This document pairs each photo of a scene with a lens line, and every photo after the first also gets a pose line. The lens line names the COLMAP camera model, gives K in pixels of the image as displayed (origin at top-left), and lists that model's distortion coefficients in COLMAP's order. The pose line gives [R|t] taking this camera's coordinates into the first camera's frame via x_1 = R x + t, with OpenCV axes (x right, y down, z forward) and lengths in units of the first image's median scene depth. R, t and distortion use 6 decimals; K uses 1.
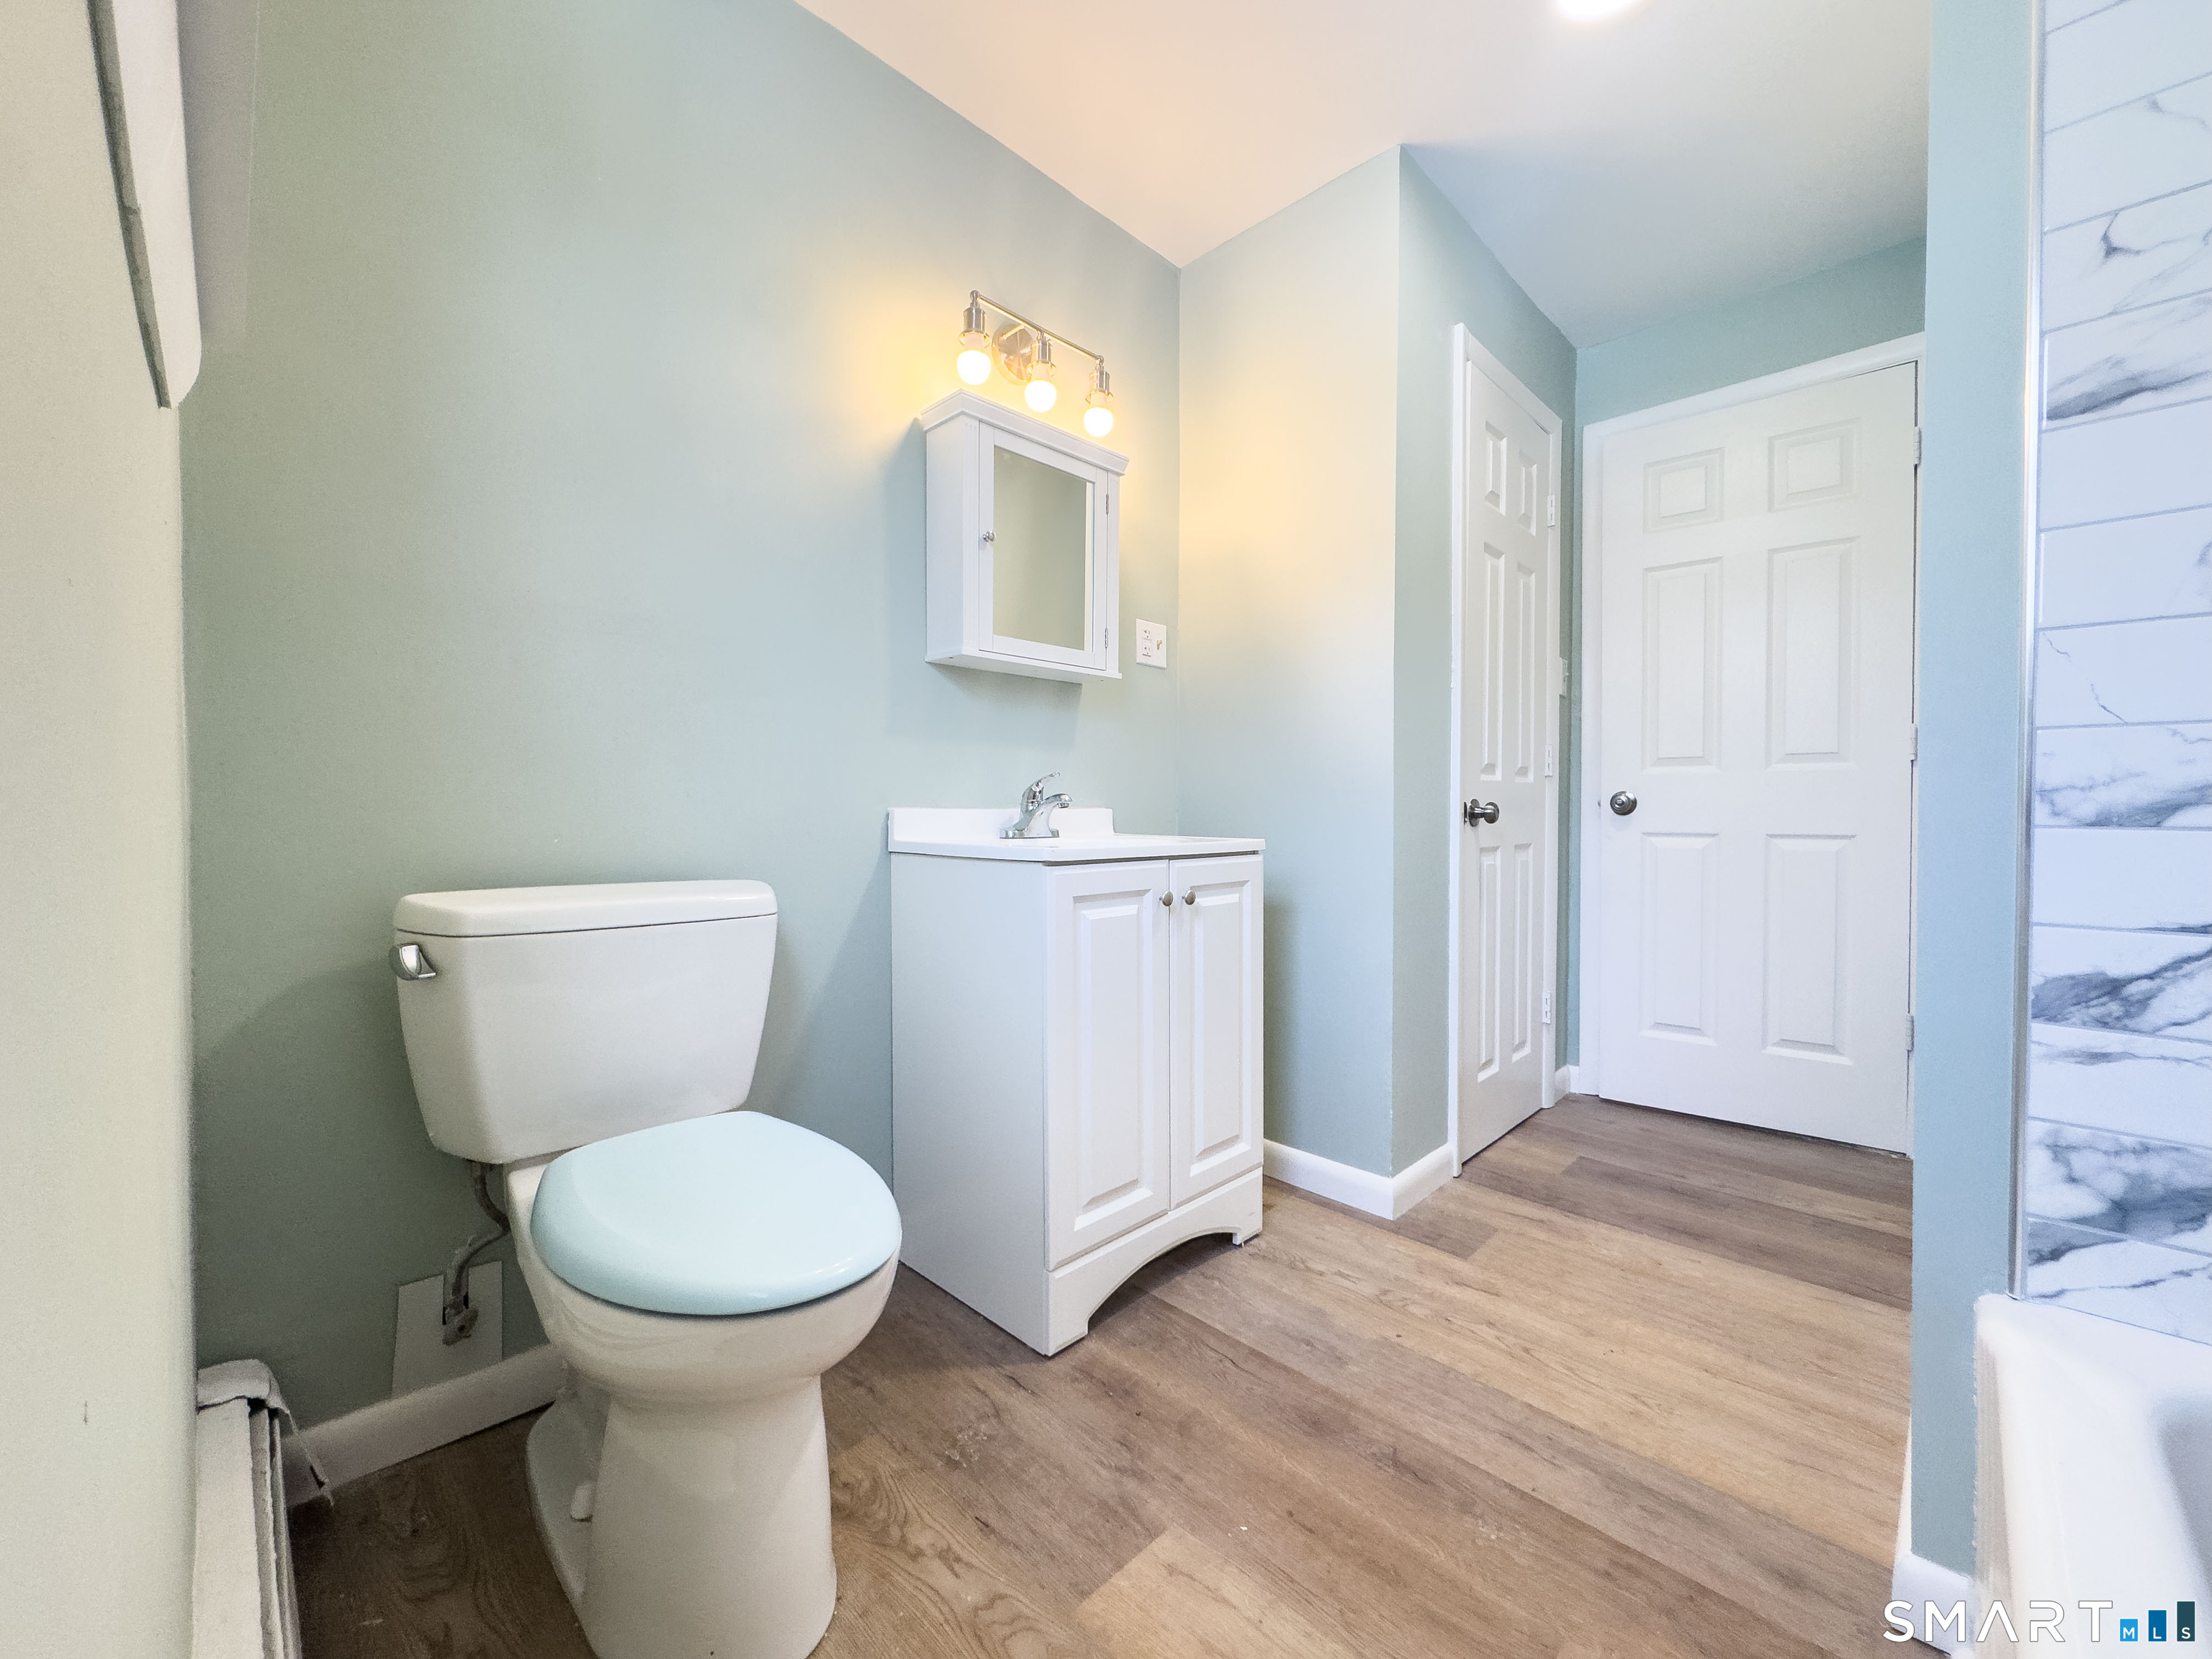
lens RADIAL K [[888.9, 0, 1106.0], [0, 888.9, 829.5], [0, 0, 1]] dist [-0.001546, -0.000293]
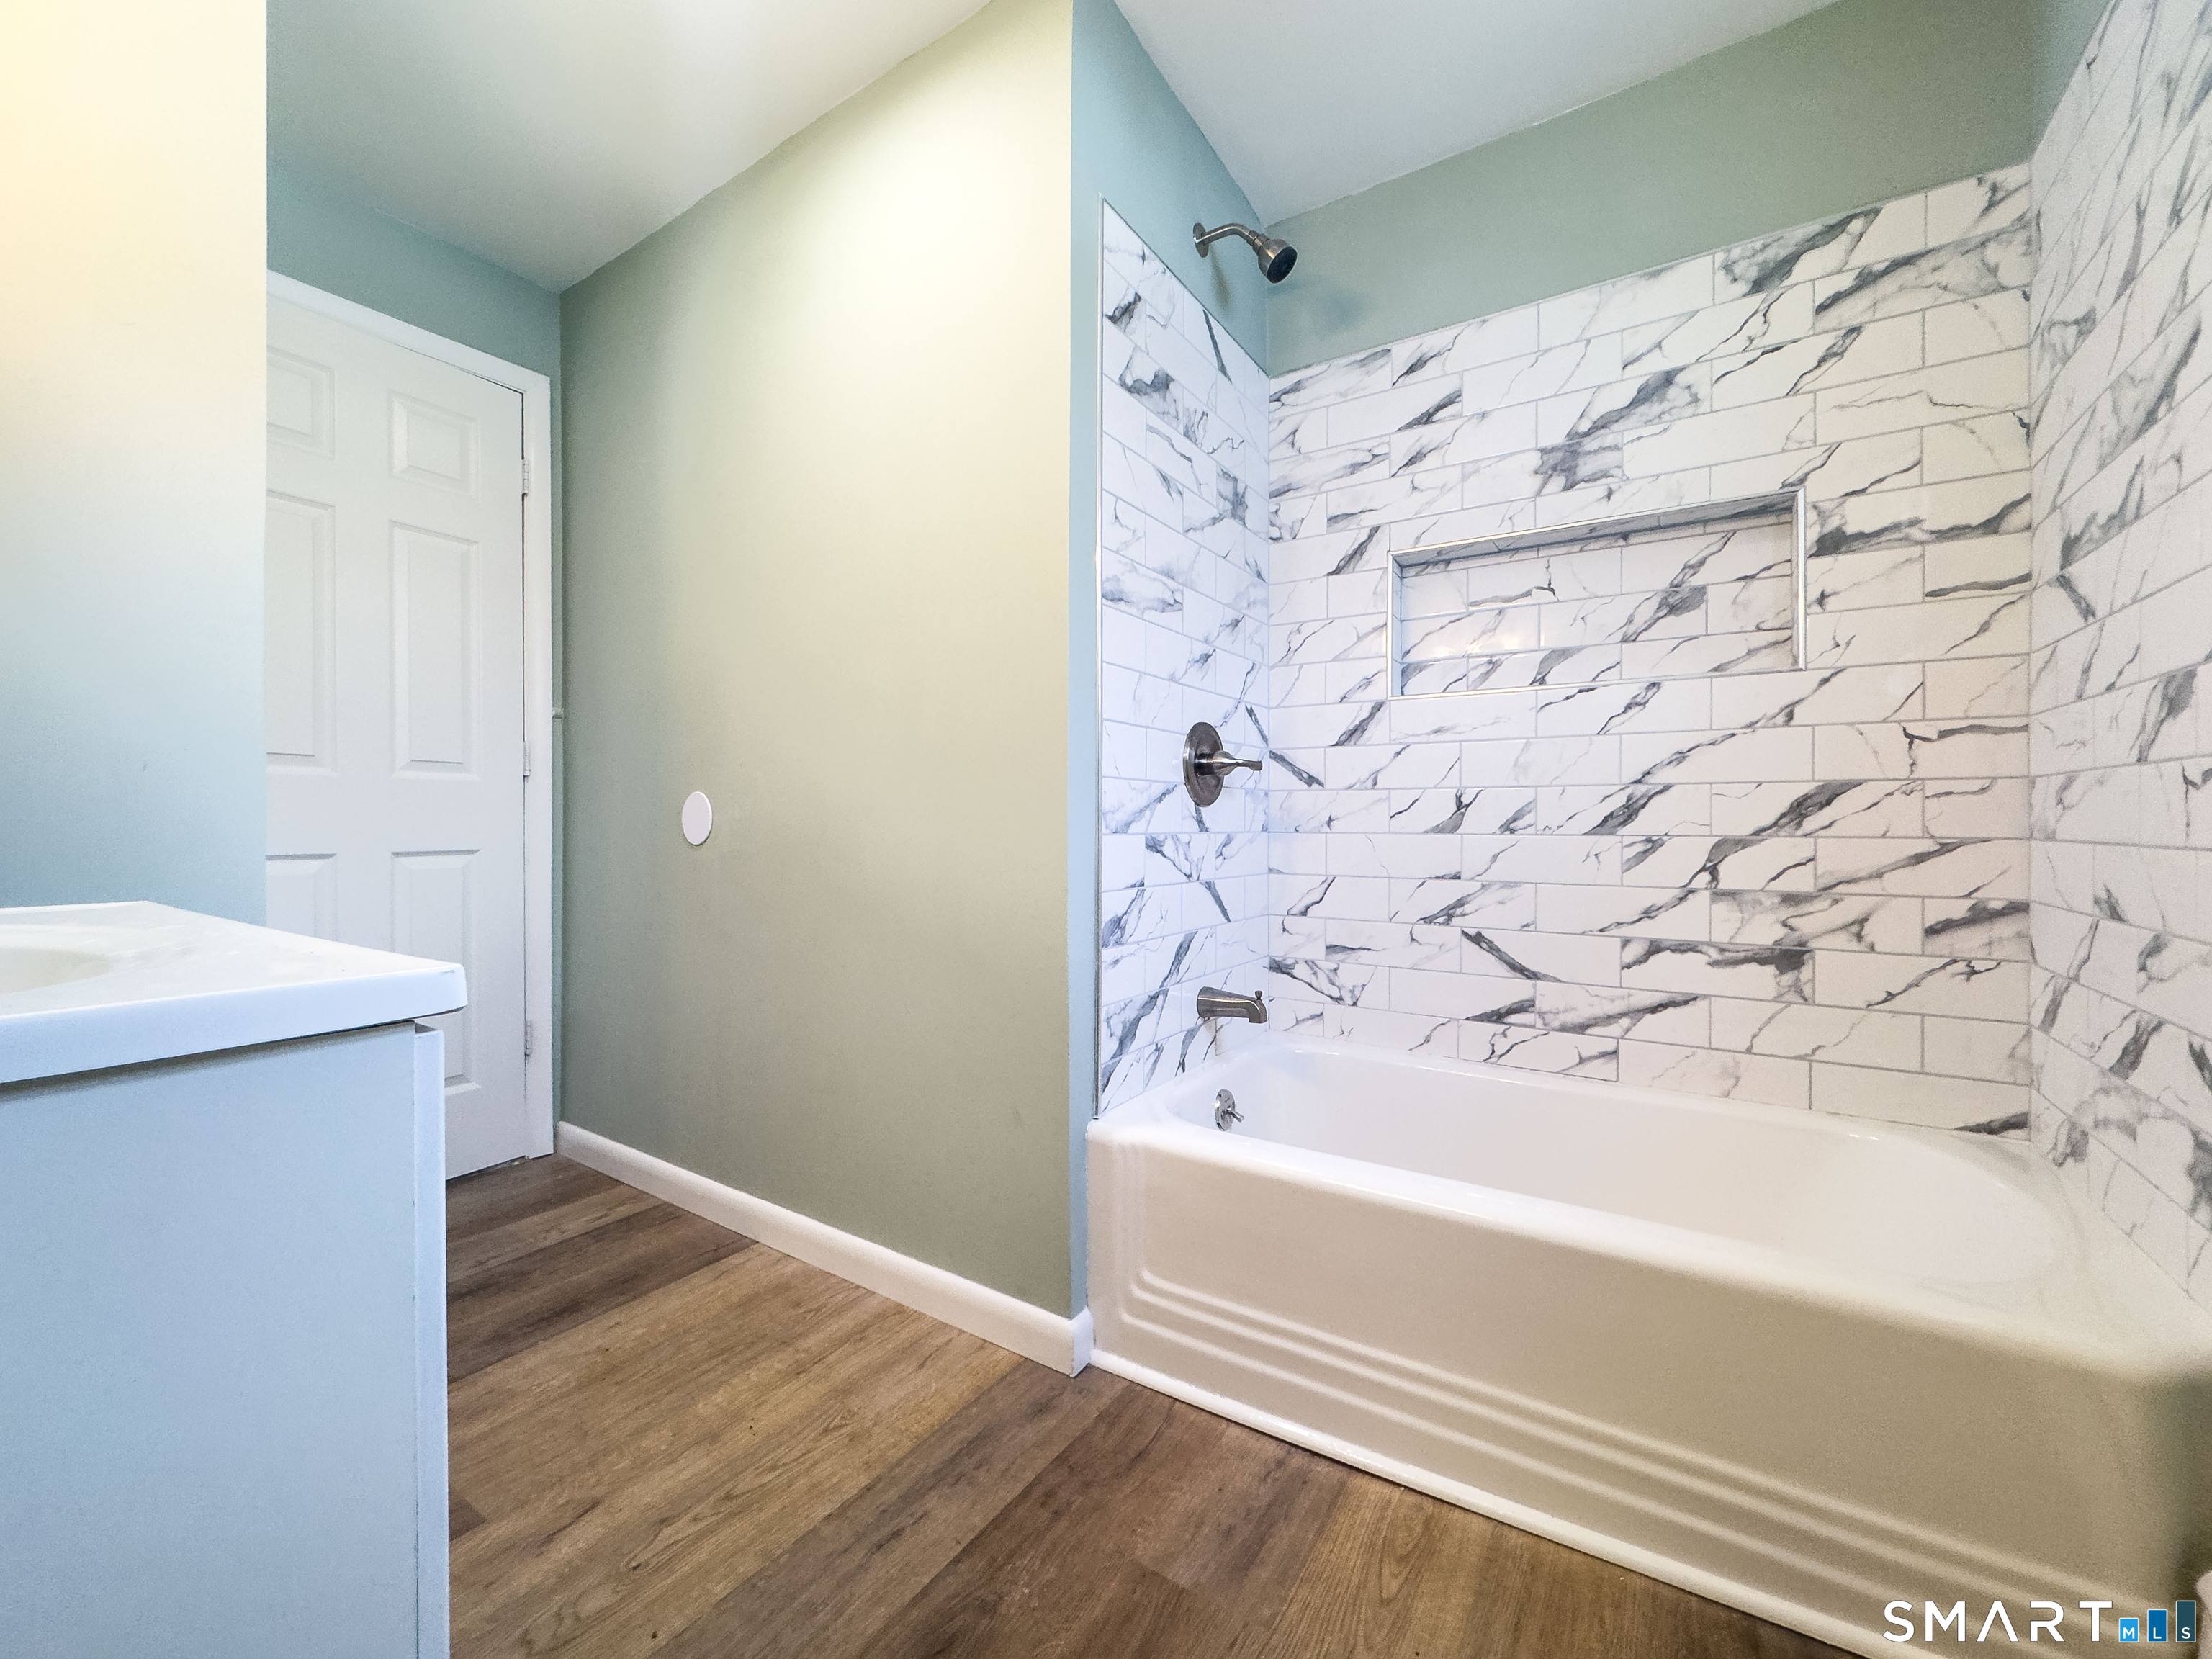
lens RADIAL K [[888.9, 0, 1106.0], [0, 888.9, 829.5], [0, 0, 1]] dist [-0.001546, -0.000293]
pose [[-0.205688, -0.004413, 0.978608, -0.491641], [0.020307, 0.999755, 0.008777, -0.022002], [-0.978407, 0.021678, -0.205548, 1.062909]]
